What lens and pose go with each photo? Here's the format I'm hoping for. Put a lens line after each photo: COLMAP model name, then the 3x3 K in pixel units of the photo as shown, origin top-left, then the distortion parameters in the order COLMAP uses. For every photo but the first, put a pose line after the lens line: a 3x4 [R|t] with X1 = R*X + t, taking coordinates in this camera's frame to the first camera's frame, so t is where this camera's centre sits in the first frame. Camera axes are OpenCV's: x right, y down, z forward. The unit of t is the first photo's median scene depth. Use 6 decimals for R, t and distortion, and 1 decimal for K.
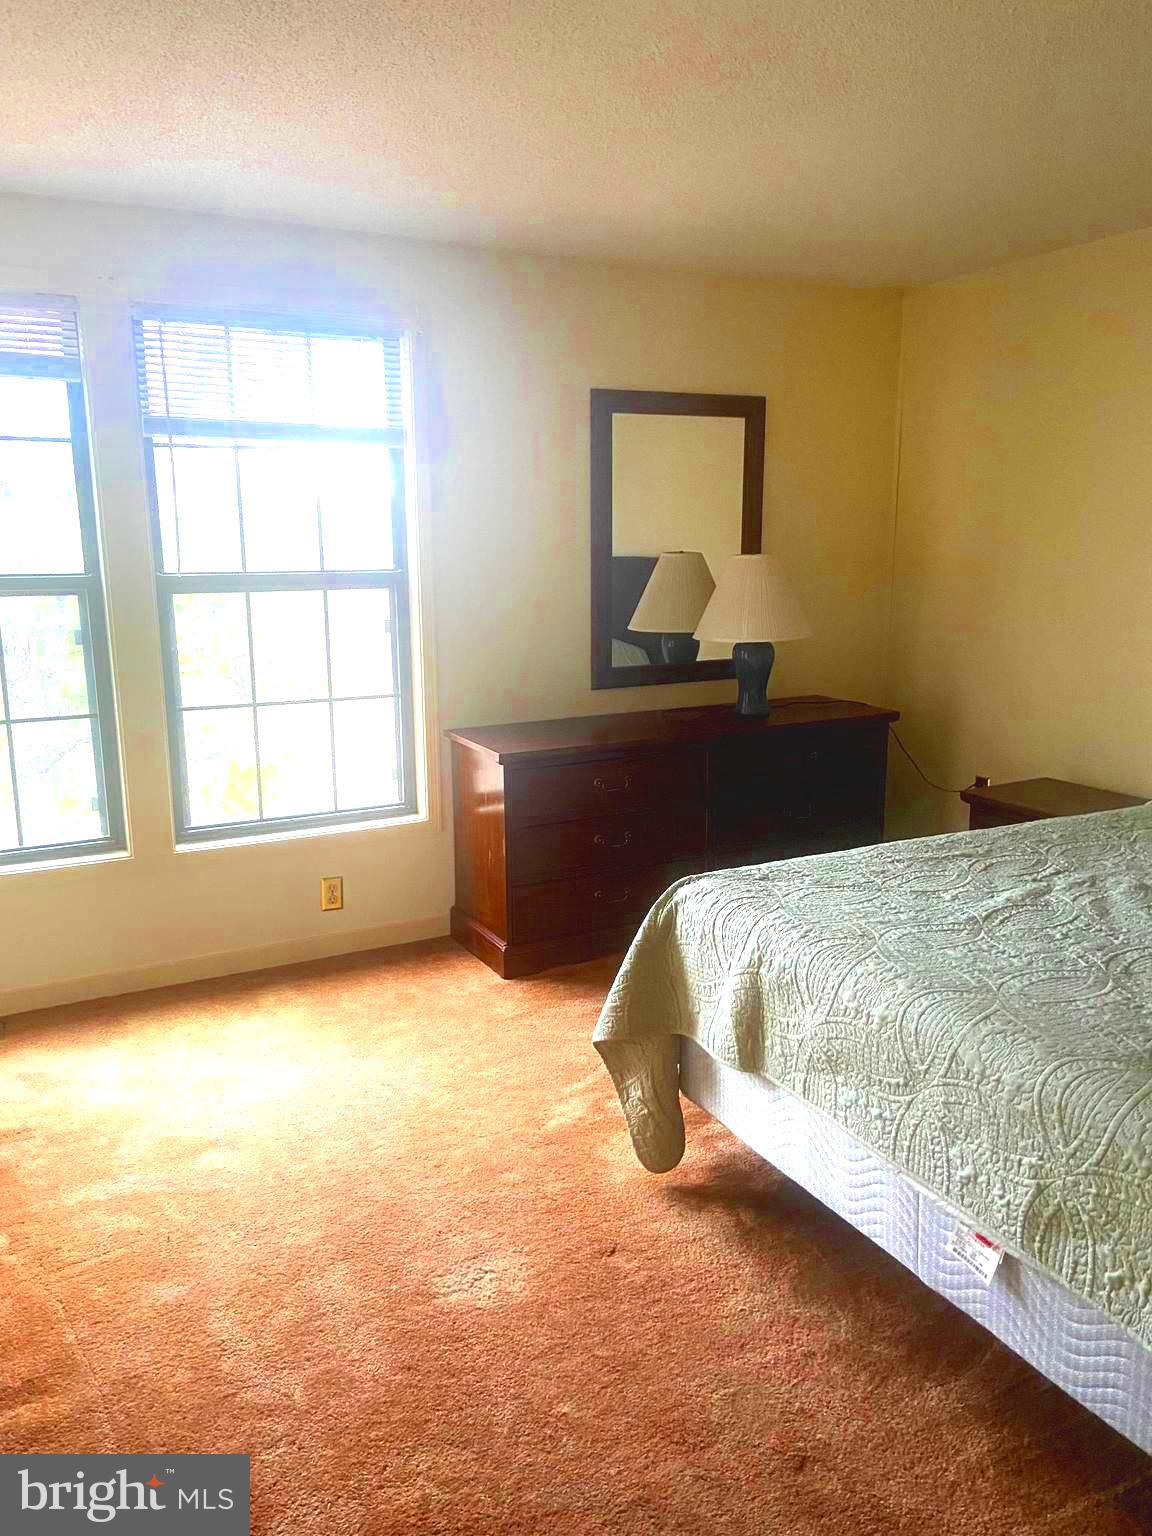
lens RADIAL K [[1146.7, 0, 576.9], [0, 1146.7, 760.1], [0, 0, 1]] dist [0.136998, -0.173712]
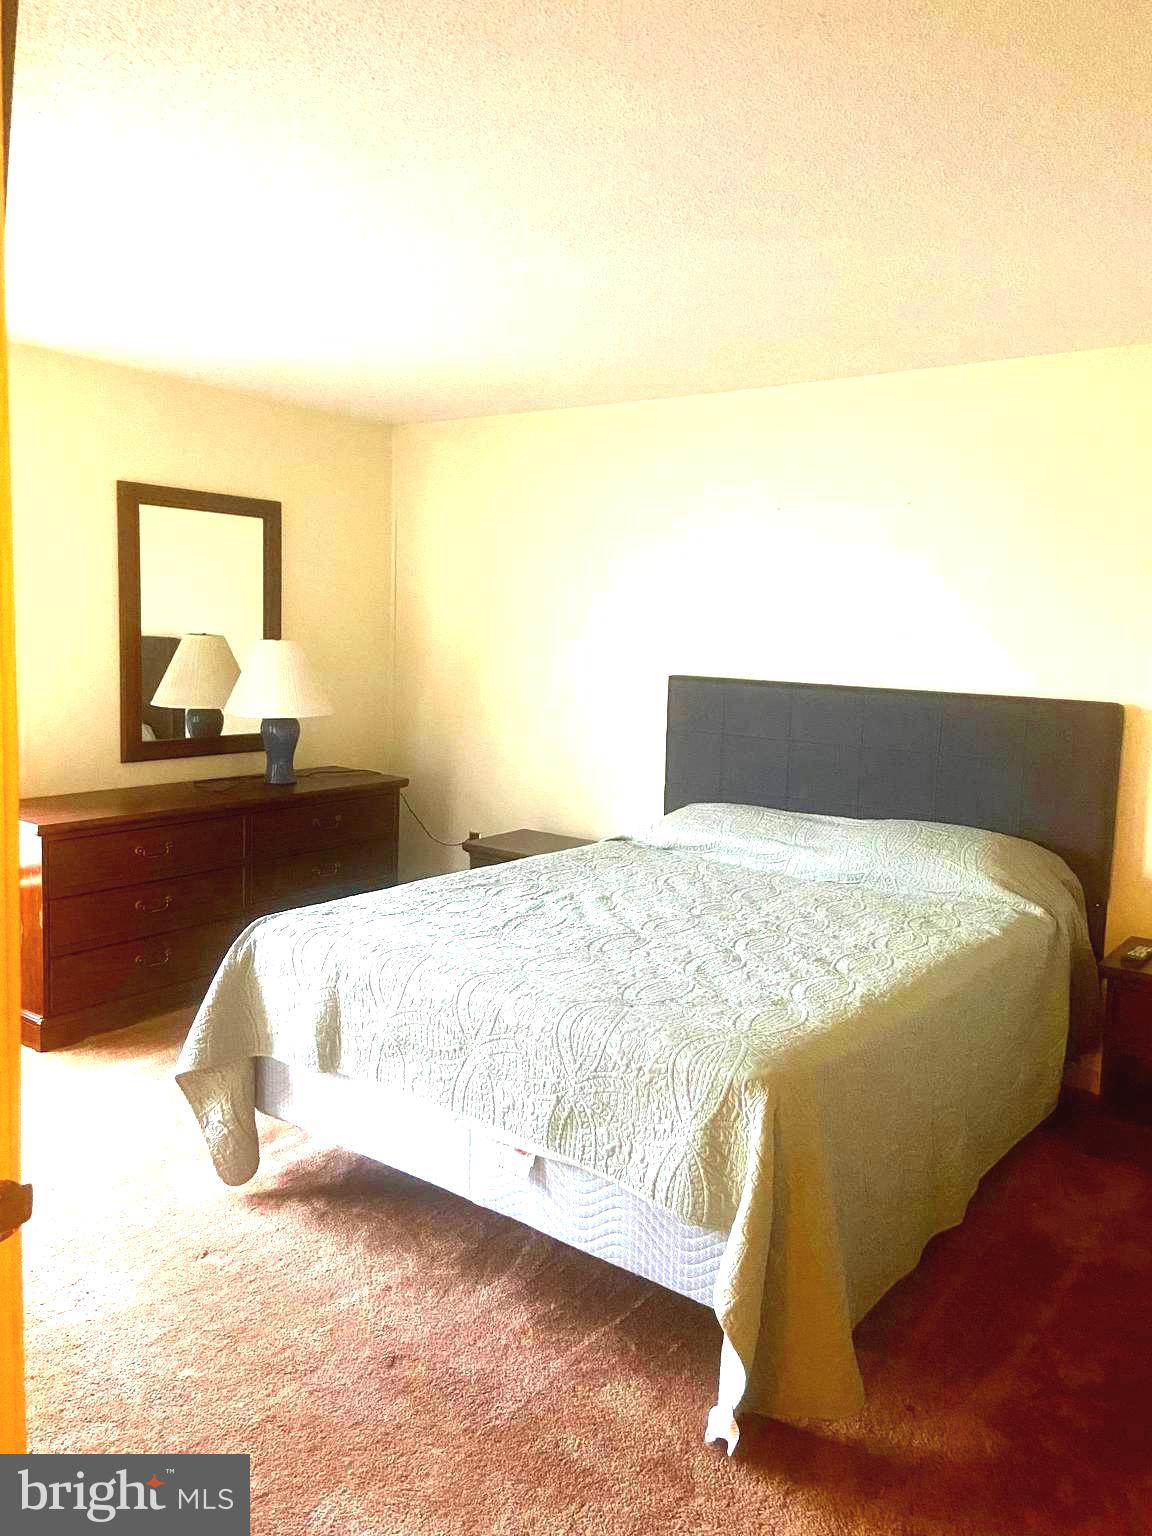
lens RADIAL K [[1146.7, 0, 576.9], [0, 1146.7, 760.1], [0, 0, 1]] dist [0.136998, -0.173712]
pose [[0.899555, -0.014952, 0.436551, -0.128814], [0.045069, 0.997257, -0.058714, 0.026987], [-0.434475, 0.072491, 0.897762, -0.198951]]
